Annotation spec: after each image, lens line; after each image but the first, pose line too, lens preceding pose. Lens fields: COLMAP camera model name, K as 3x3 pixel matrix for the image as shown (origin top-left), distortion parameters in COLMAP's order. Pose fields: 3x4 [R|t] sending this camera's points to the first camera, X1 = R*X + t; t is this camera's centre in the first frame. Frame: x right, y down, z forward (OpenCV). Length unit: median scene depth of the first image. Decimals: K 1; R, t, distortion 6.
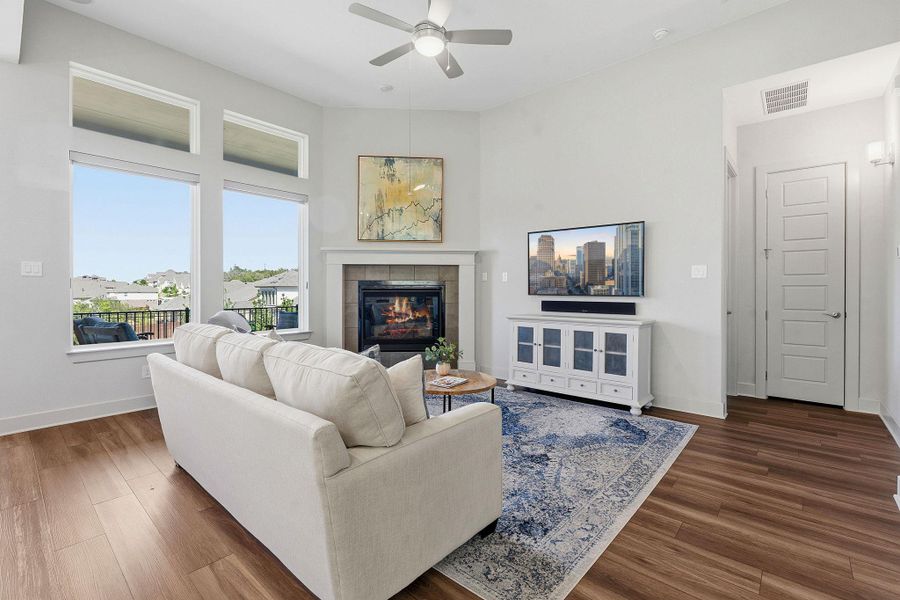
lens RADIAL K [[396.7, 0, 449.0], [0, 396.7, 290.6], [0, 0, 1]] dist [-0.007036, -0.000093]
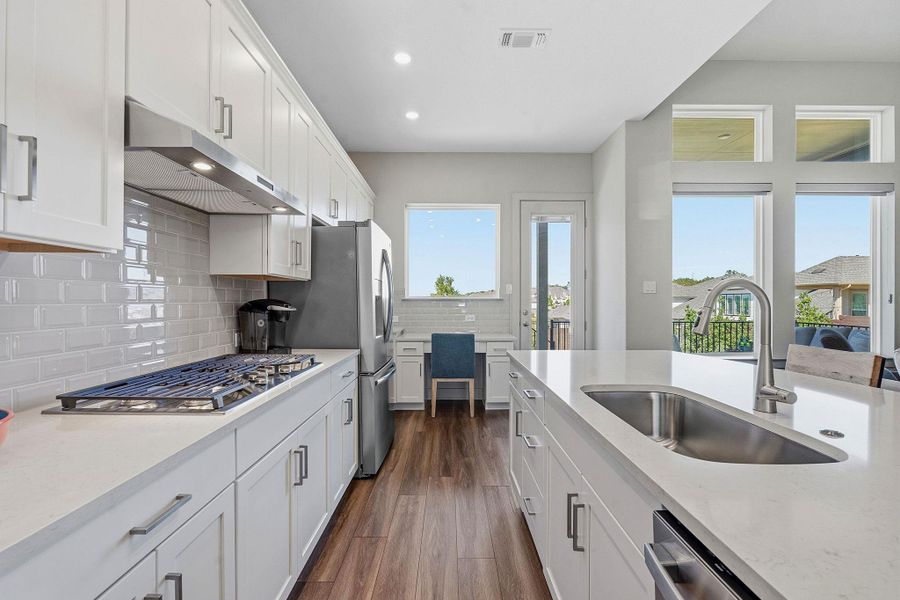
lens RADIAL K [[394.0, 0, 449.6], [0, 394.0, 300.4], [0, 0, 1]] dist [-0.003301, -0.000050]
pose [[0.663662, 0.001815, -0.748030, -0.494343], [-0.003075, 0.999995, -0.000301, -0.010556], [0.748026, 0.002500, 0.663665, -0.227610]]
